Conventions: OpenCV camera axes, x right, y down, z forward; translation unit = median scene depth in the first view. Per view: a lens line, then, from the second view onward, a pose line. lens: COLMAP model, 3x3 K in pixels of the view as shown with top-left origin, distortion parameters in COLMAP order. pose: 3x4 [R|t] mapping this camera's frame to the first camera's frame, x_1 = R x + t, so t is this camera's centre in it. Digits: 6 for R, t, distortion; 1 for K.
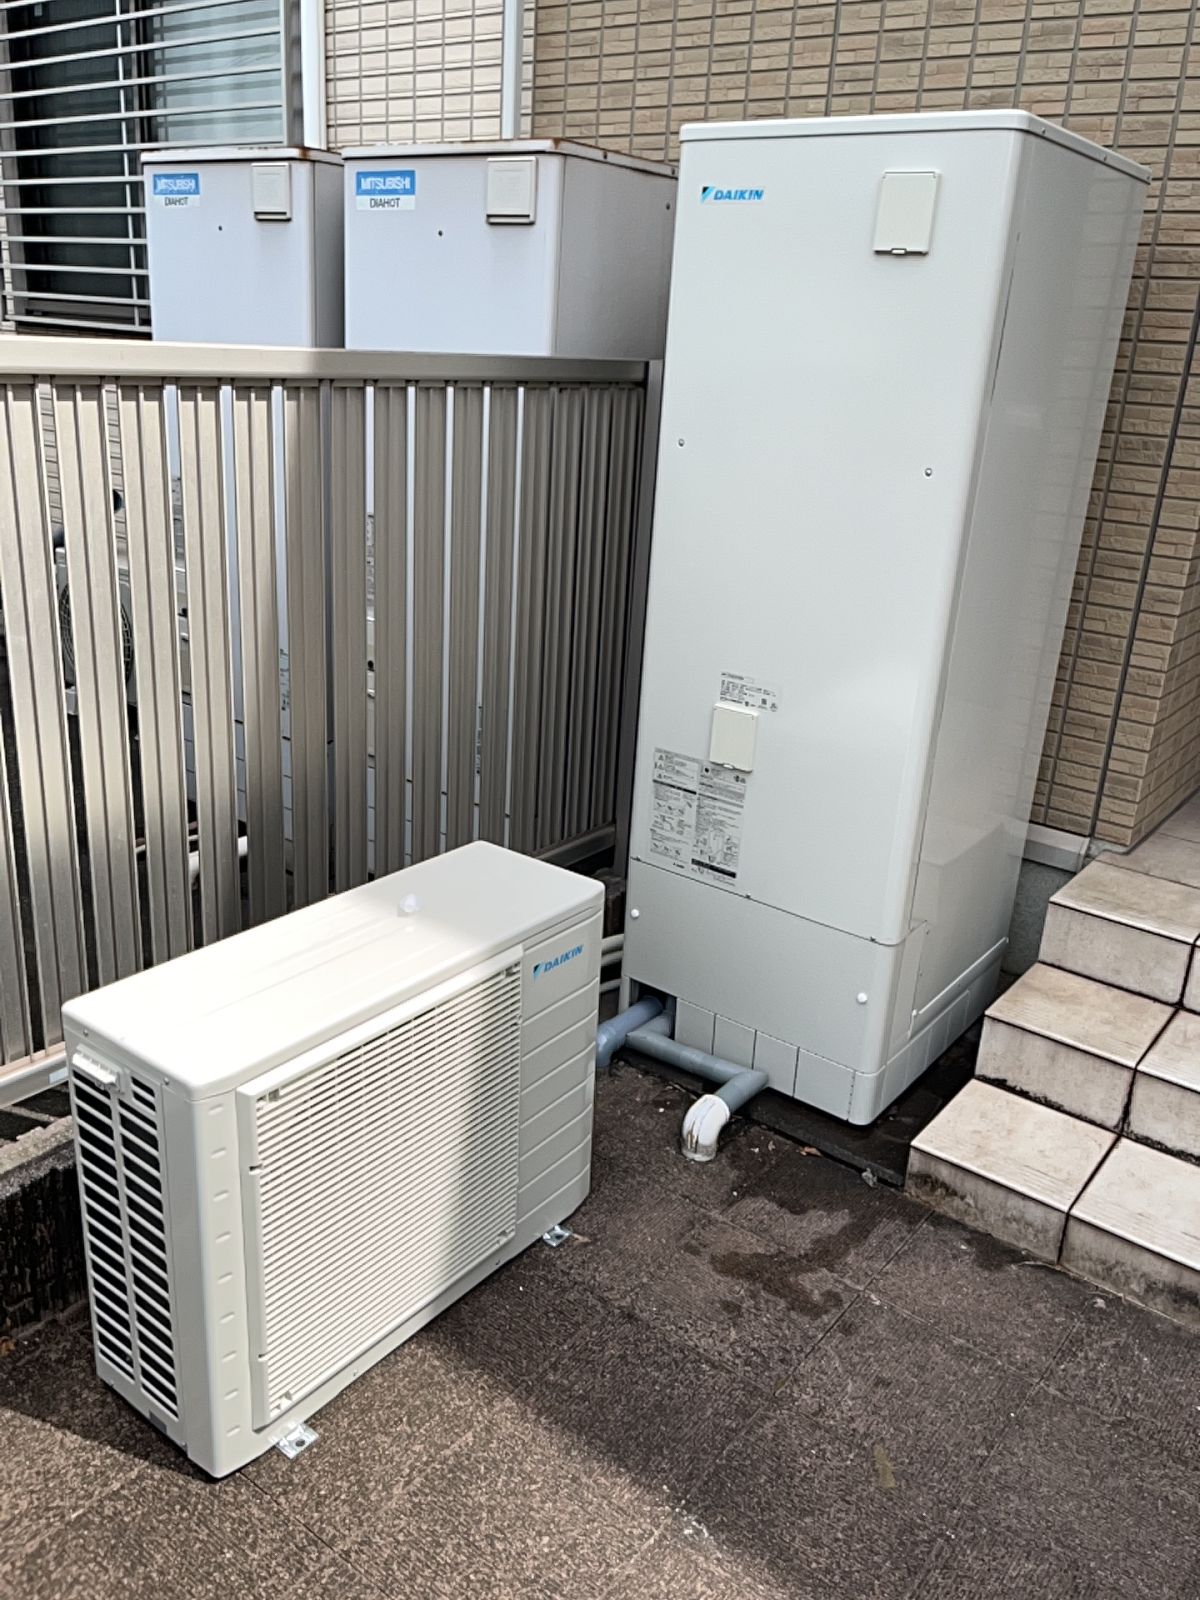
lens RADIAL K [[1272.7, 0, 600.0], [0, 1272.7, 800.0], [0, 0, 1]] dist [0.092540, -0.136600]
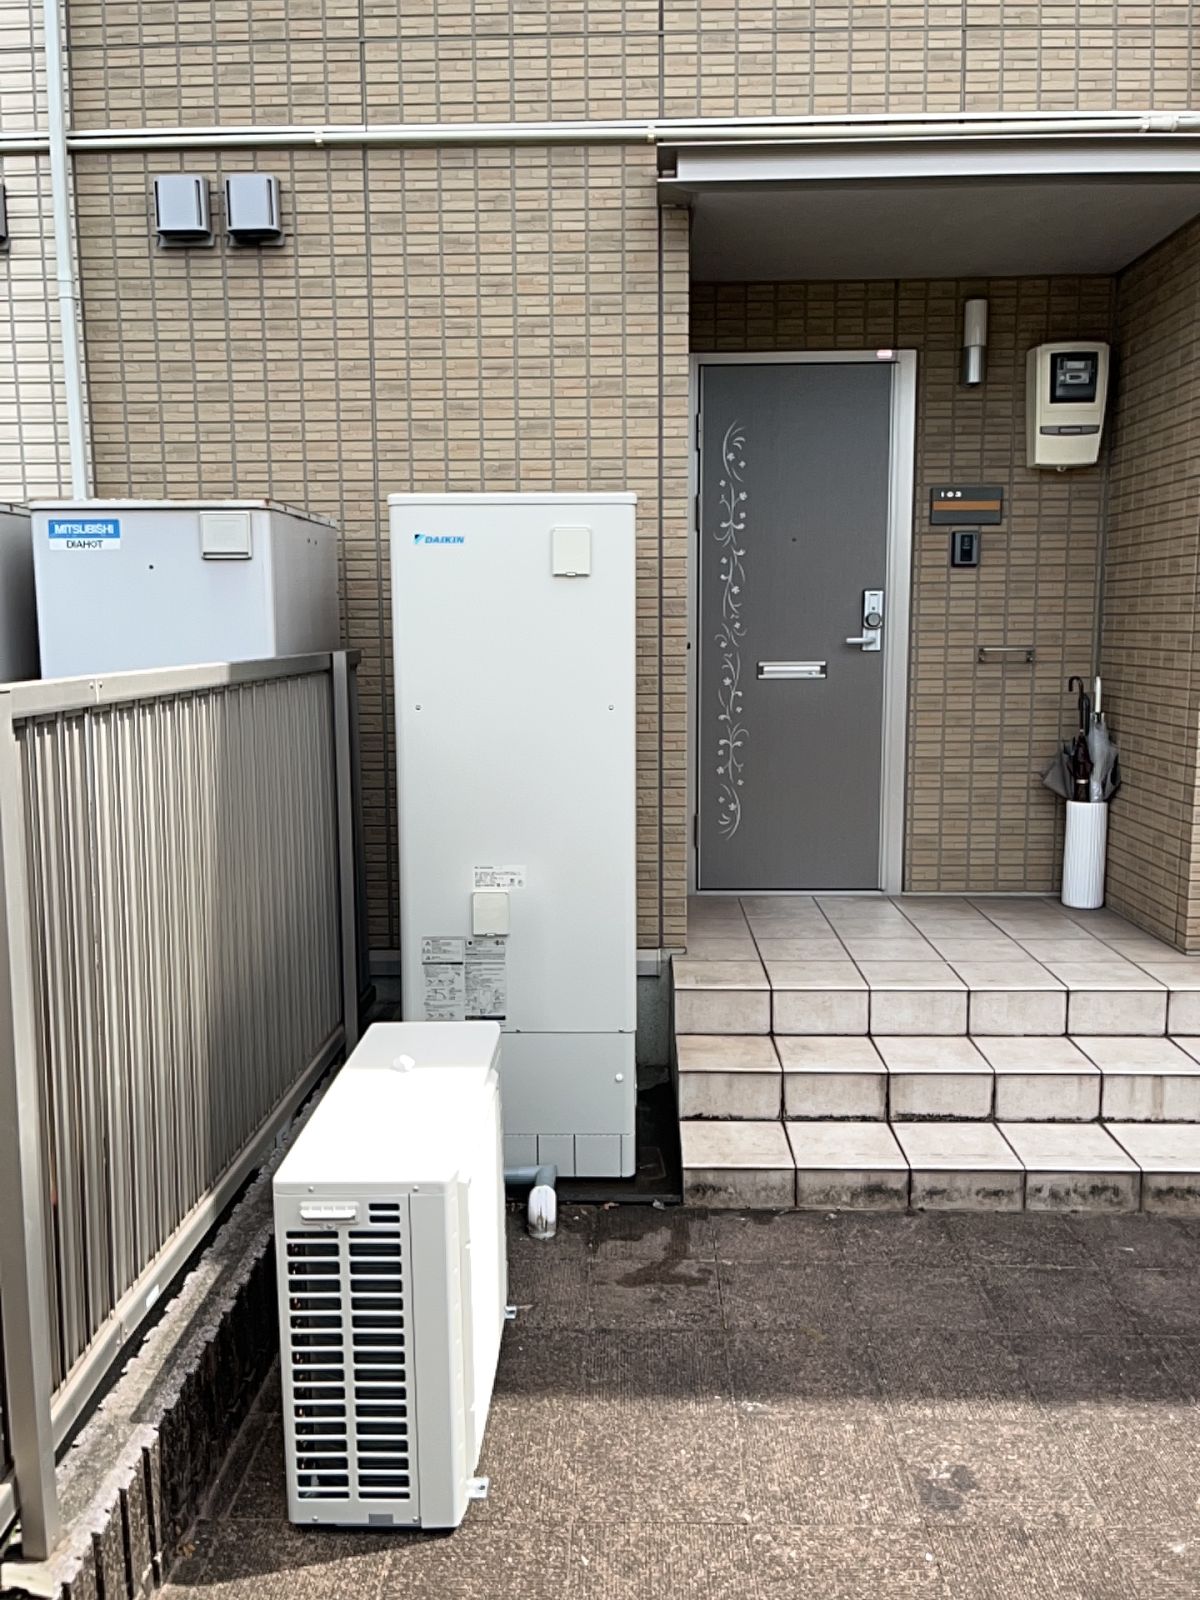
lens RADIAL K [[1261.5, 0, 600.0], [0, 1261.5, 800.0], [0, 0, 1]] dist [0.031055, -0.005310]
pose [[0.811834, -0.142933, 0.566123, -0.525160], [0.249245, 0.961632, -0.114633, 0.017276], [-0.528017, 0.234166, 0.816311, -0.163088]]
